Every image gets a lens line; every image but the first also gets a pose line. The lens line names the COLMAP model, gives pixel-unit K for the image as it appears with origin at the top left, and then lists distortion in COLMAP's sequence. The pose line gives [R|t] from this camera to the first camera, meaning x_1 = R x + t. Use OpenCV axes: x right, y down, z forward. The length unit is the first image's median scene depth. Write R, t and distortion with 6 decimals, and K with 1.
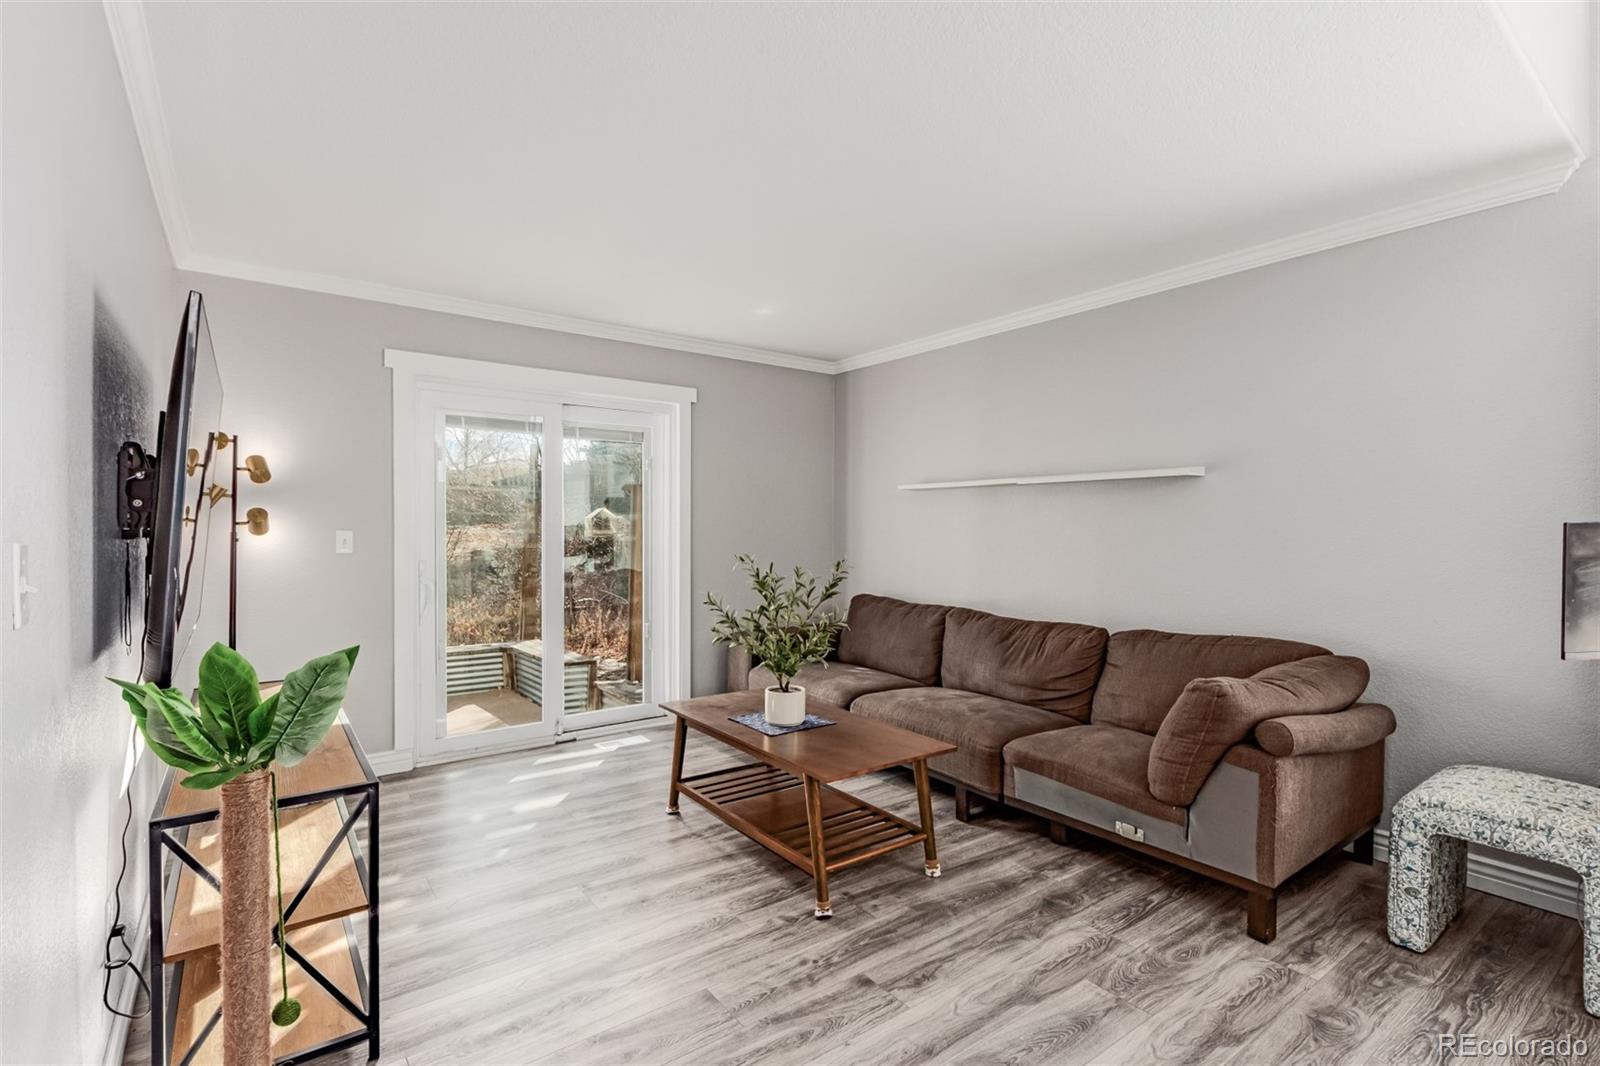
lens RADIAL K [[748.6, 0, 810.2], [0, 748.6, 525.6], [0, 0, 1]] dist [0.019844, -0.006870]
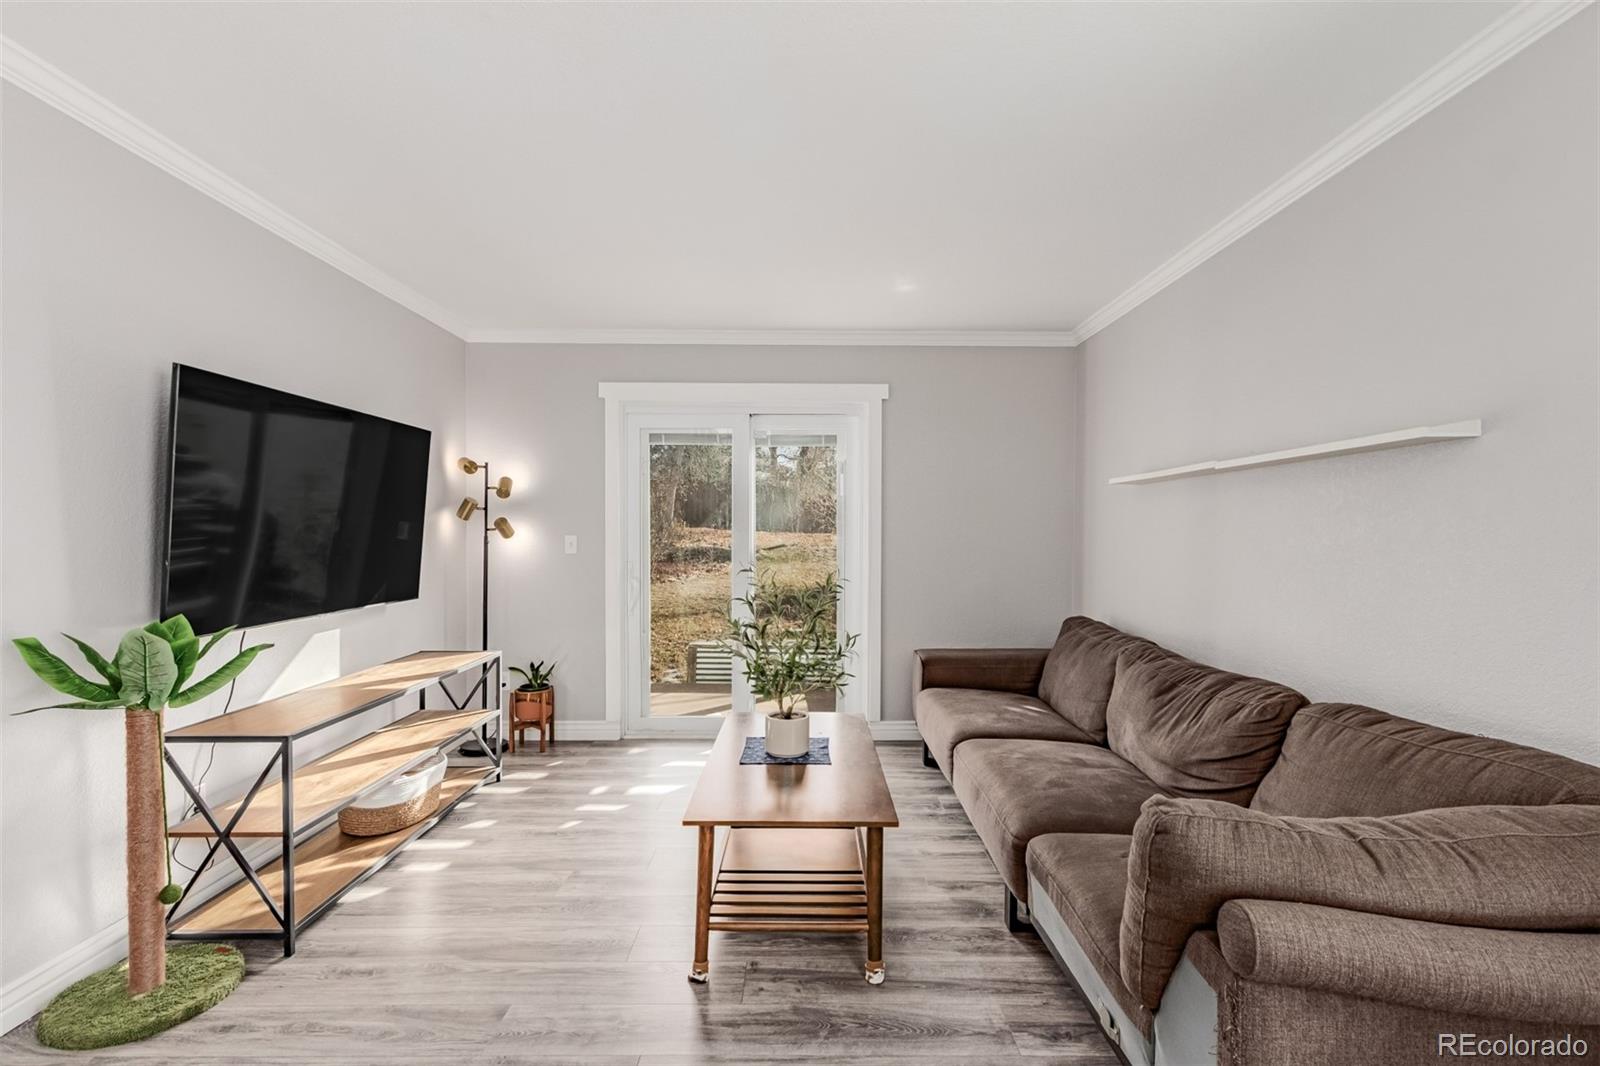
lens RADIAL K [[748.6, 0, 815.5], [0, 748.6, 536.8], [0, 0, 1]] dist [0.019844, -0.006870]
pose [[0.806330, 0.002829, -0.591459, 0.458979], [0.000090, 0.999988, 0.004905, 0.003441], [0.591466, -0.004008, 0.806320, 0.273666]]
